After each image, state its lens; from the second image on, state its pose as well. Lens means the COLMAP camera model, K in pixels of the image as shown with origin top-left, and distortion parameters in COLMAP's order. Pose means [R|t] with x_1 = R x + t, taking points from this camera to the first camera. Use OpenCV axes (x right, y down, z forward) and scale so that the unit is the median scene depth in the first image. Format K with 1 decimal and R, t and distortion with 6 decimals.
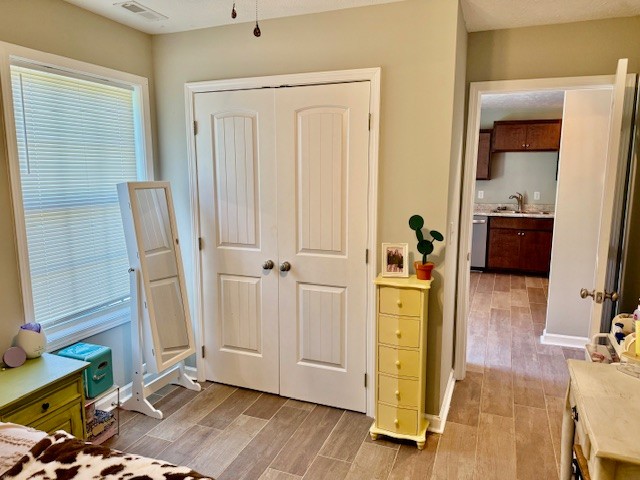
lens RADIAL K [[446.7, 0, 317.0], [0, 446.7, 239.2], [0, 0, 1]] dist [0.052909, -0.067047]
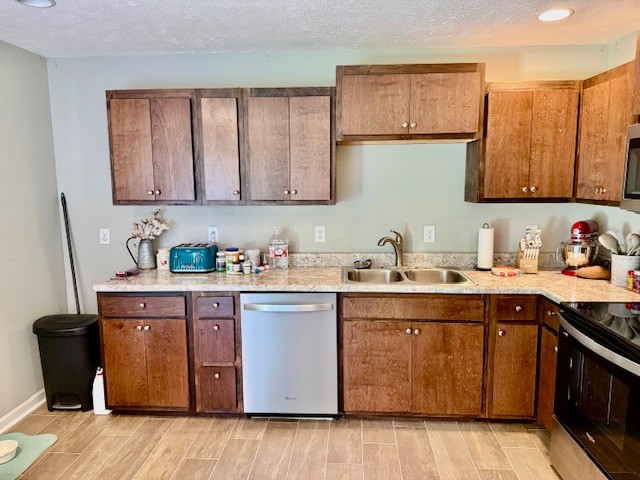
lens RADIAL K [[446.7, 0, 311.6], [0, 446.7, 237.4], [0, 0, 1]] dist [0.052909, -0.067047]
pose [[0.949786, -0.049847, 0.308904, 0.233349], [0.058534, 0.998106, -0.018912, -0.095884], [-0.307376, 0.036044, 0.950905, 0.613769]]
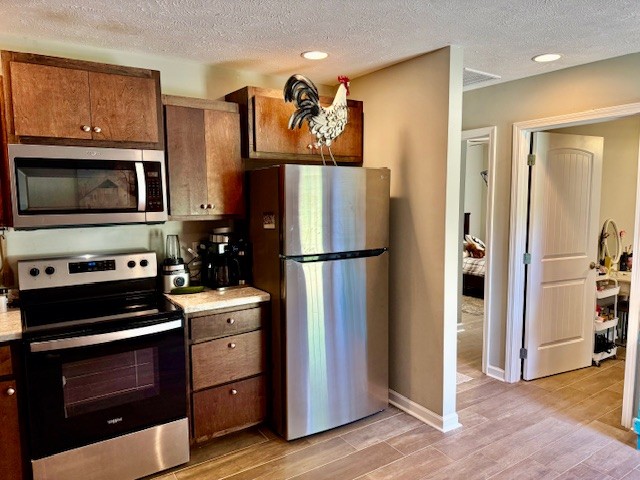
lens RADIAL K [[446.7, 0, 312.1], [0, 446.7, 240.1], [0, 0, 1]] dist [0.052909, -0.067047]
pose [[-0.825063, -0.053776, 0.562476, 0.183947], [0.091604, 0.969562, 0.227064, -0.156936], [-0.557566, 0.238867, -0.795023, 1.013797]]
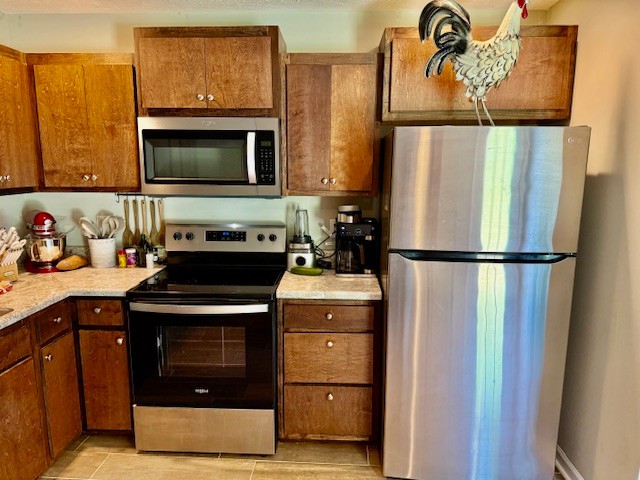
lens RADIAL K [[446.7, 0, 321.9], [0, 446.7, 241.8], [0, 0, 1]] dist [0.052909, -0.067047]
pose [[-0.338781, -0.161347, 0.926927, 0.159336], [0.139341, 0.965718, 0.219027, -0.132515], [-0.930490, 0.203361, -0.304685, 0.848735]]
